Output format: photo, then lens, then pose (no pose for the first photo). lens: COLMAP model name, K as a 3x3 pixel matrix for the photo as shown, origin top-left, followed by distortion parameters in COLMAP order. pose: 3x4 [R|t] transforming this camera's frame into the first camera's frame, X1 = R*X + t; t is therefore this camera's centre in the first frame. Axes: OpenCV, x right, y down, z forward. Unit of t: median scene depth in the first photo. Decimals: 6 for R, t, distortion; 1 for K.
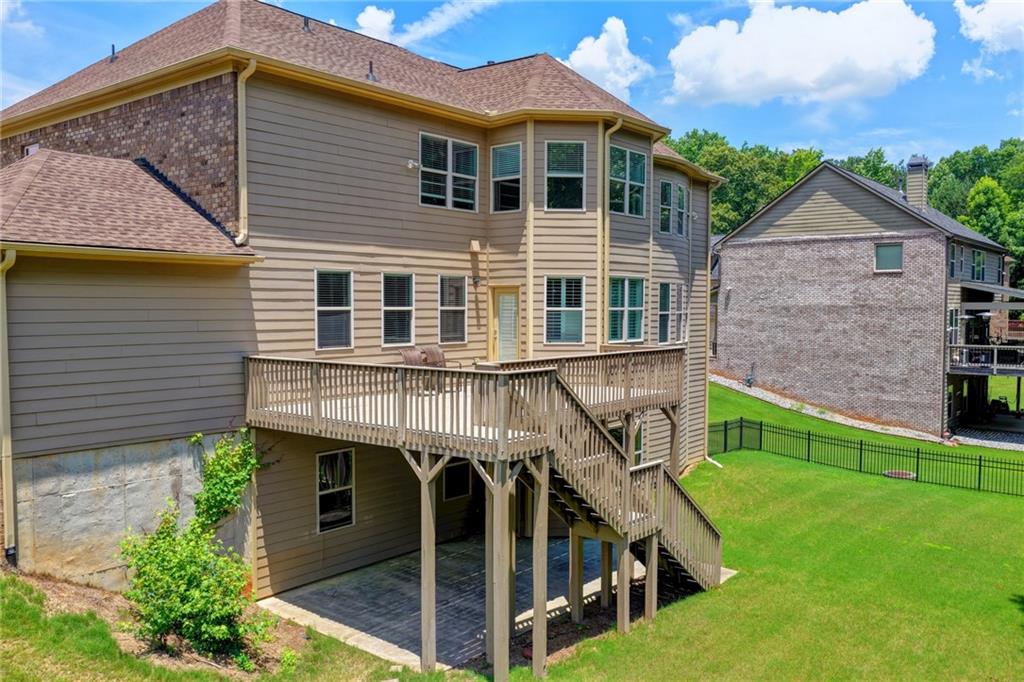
lens RADIAL K [[851.4, 0, 513.6], [0, 851.4, 347.1], [0, 0, 1]] dist [-0.018984, 0.045444]
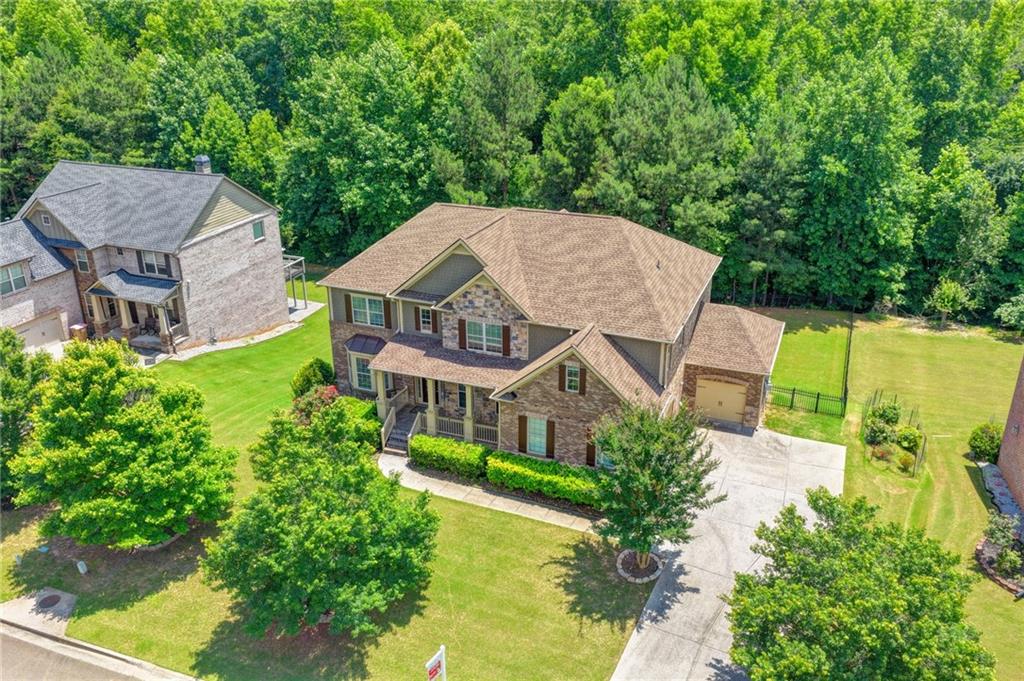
lens RADIAL K [[851.4, 0, 519.6], [0, 851.4, 341.5], [0, 0, 1]] dist [-0.018984, 0.045444]
pose [[-0.301000, -0.372237, 0.877974, -2.371360], [0.050415, 0.913172, 0.404444, -1.082712], [-0.952291, 0.166001, -0.256098, 1.987939]]
